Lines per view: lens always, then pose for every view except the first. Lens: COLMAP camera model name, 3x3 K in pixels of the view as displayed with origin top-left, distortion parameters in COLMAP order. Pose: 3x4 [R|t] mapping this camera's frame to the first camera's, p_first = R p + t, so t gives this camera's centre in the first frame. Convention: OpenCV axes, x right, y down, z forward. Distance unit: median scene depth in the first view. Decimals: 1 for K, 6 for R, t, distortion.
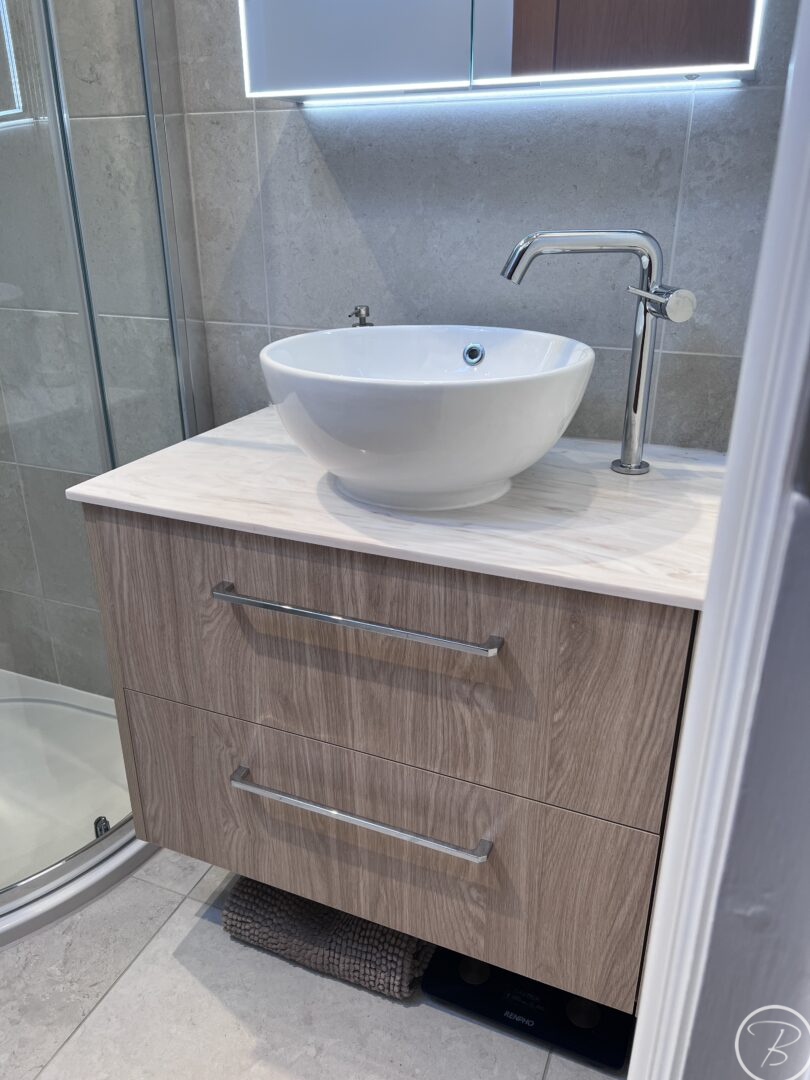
lens RADIAL K [[812.3, 0, 405.0], [0, 812.3, 540.0], [0, 0, 1]] dist [0.062817, -0.080416]
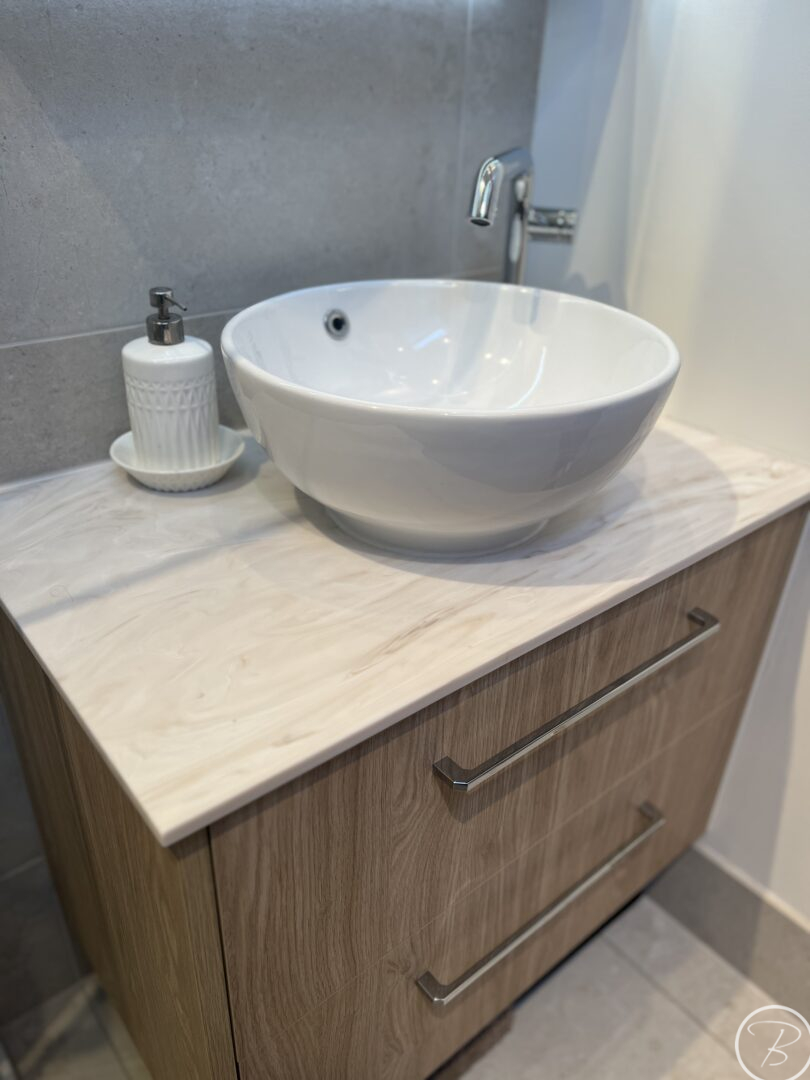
lens RADIAL K [[818.0, 0, 403.6], [0, 818.0, 538.0], [0, 0, 1]] dist [0.027406, -0.026518]
pose [[0.465202, -0.430034, 0.773730, -0.609334], [0.314905, 0.897287, 0.309371, -0.291688], [-0.827298, 0.099731, 0.552840, 0.608183]]
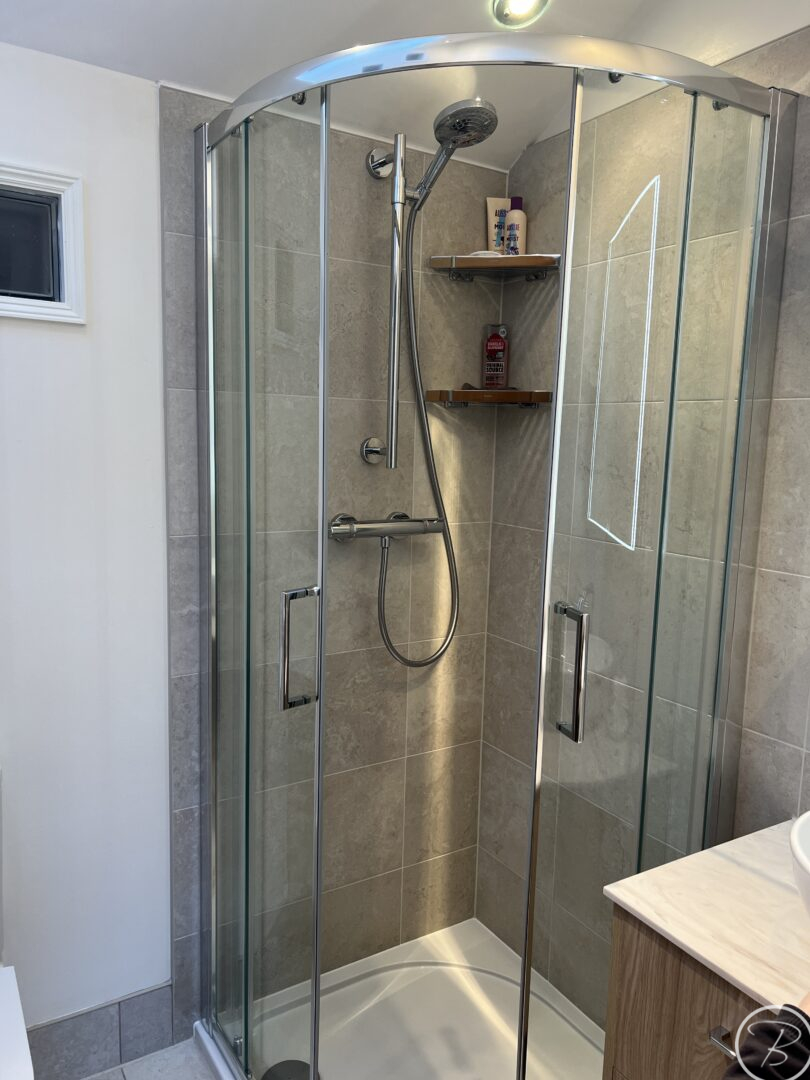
lens RADIAL K [[809.3, 0, 406.9], [0, 809.3, 546.2], [0, 0, 1]] dist [0.075671, -0.088602]
pose [[0.810415, 0.105269, -0.576321, 0.007920], [-0.253481, 0.949885, -0.182938, -0.241805], [0.528181, 0.294342, 0.796485, -0.299168]]
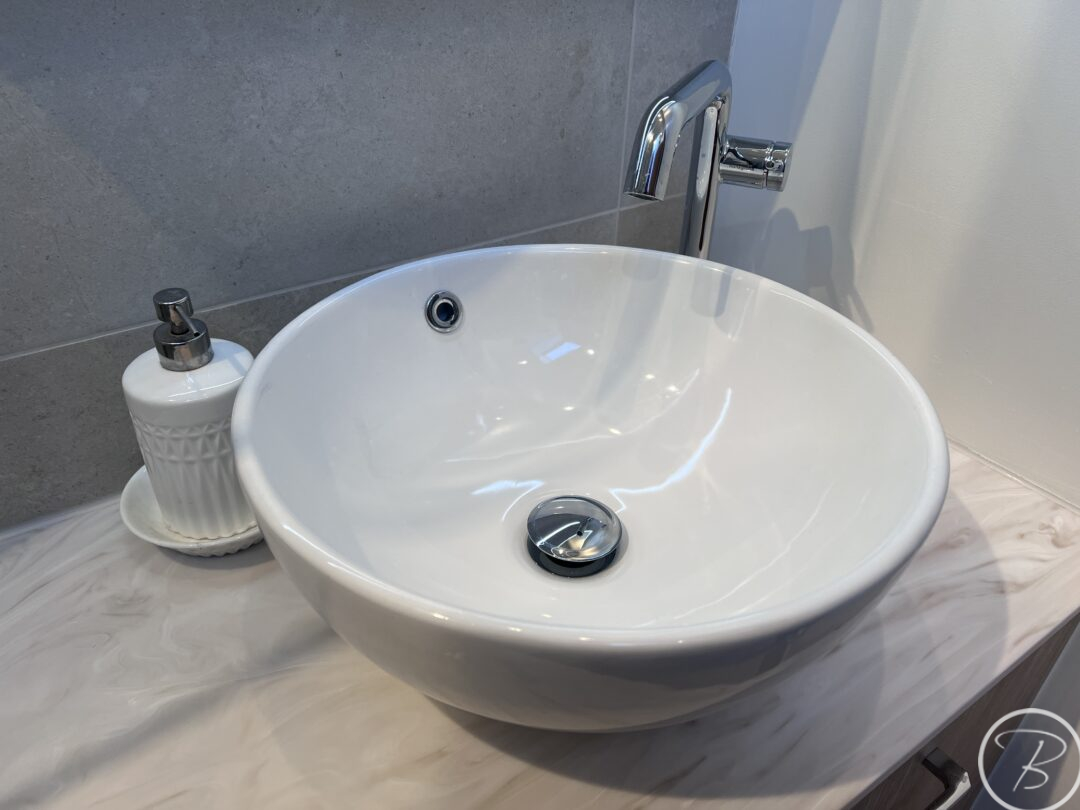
lens RADIAL K [[819.7, 0, 540.0], [0, 819.7, 405.0], [0, 0, 1]] dist [0.030453, -0.039061]
pose [[0.528593, -0.462367, 0.711903, -0.325556], [0.305889, 0.886051, 0.348348, -0.376618], [-0.791847, 0.033629, 0.609794, 0.683591]]
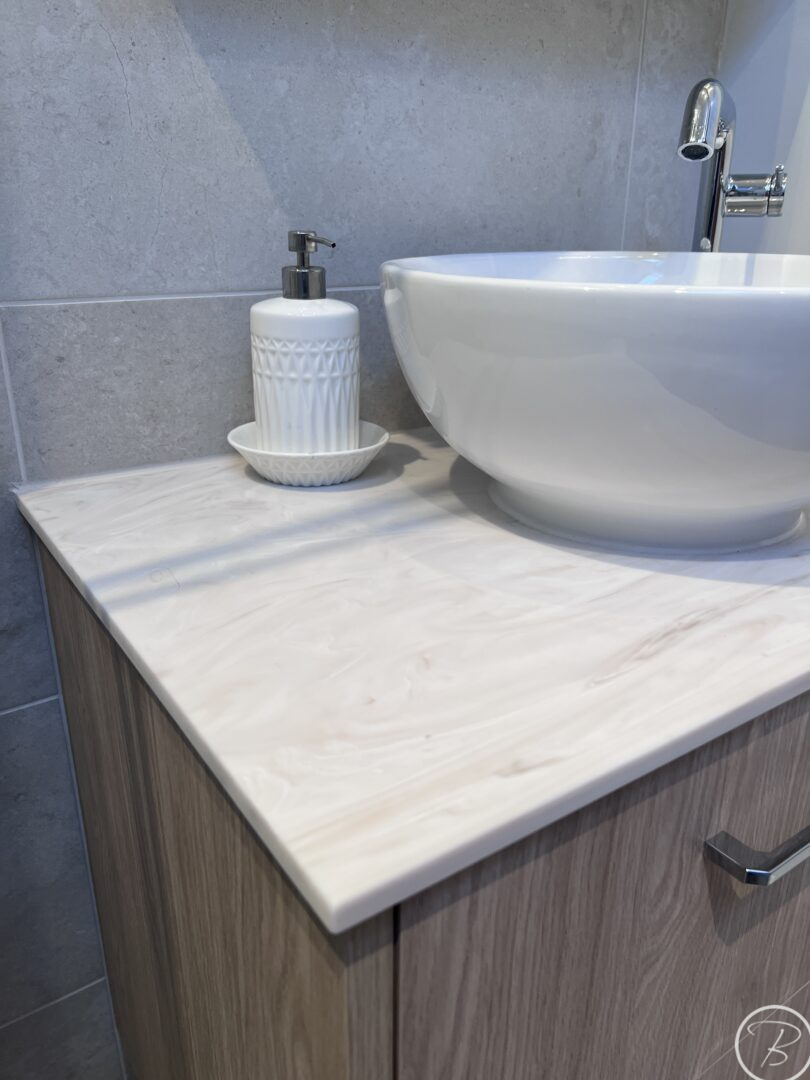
lens RADIAL K [[819.7, 0, 405.6], [0, 819.7, 532.8], [0, 0, 1]] dist [0.030453, -0.039061]
pose [[0.537811, -0.300123, 0.787836, -0.546259], [0.321084, 0.936979, 0.137752, -0.187459], [-0.779528, 0.178877, 0.600282, 0.787348]]
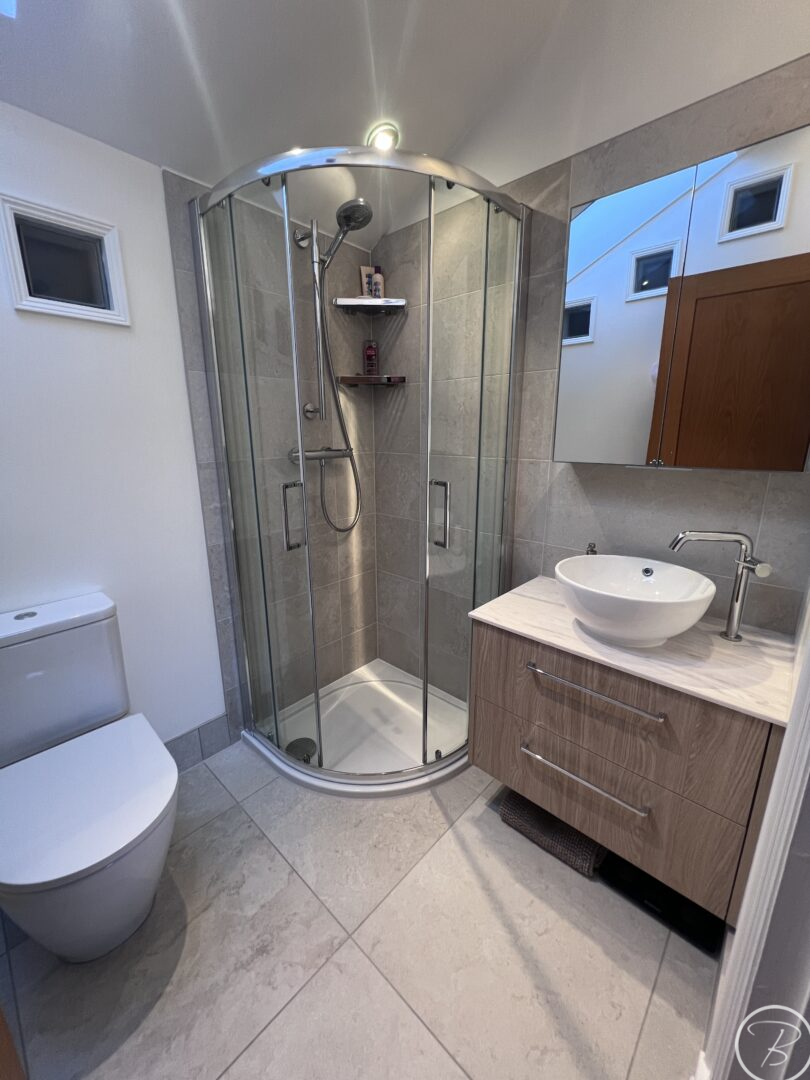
lens RADIAL K [[432.2, 0, 406.8], [0, 432.2, 536.9], [0, 0, 1]] dist [-0.000477, 0.000165]
pose [[0.938265, 0.081863, -0.336091, -0.155982], [-0.132514, 0.982537, -0.130619, -0.089630], [0.319529, 0.167092, 0.932728, -0.347512]]
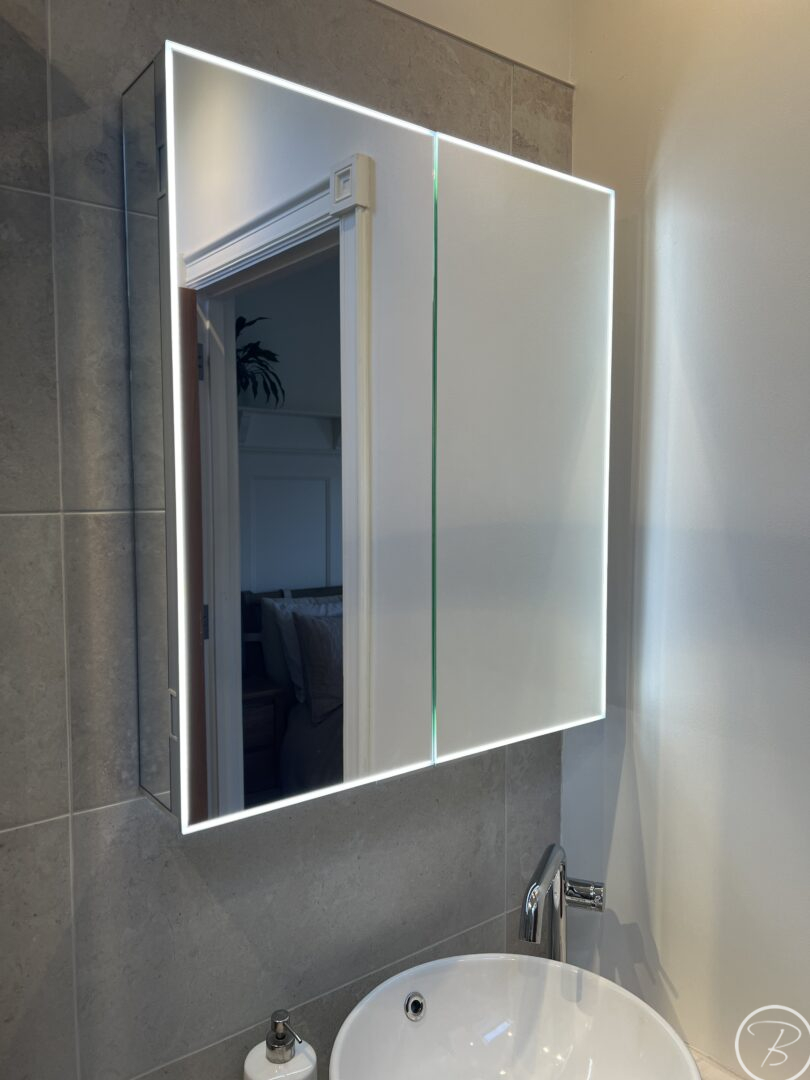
lens RADIAL K [[818.0, 0, 403.6], [0, 818.0, 538.0], [0, 0, 1]] dist [0.027406, -0.026518]
pose [[0.495598, -0.058627, 0.866571, -0.747068], [0.340742, 0.930859, -0.131896, -0.653571], [-0.798923, 0.360645, 0.481309, 0.424981]]
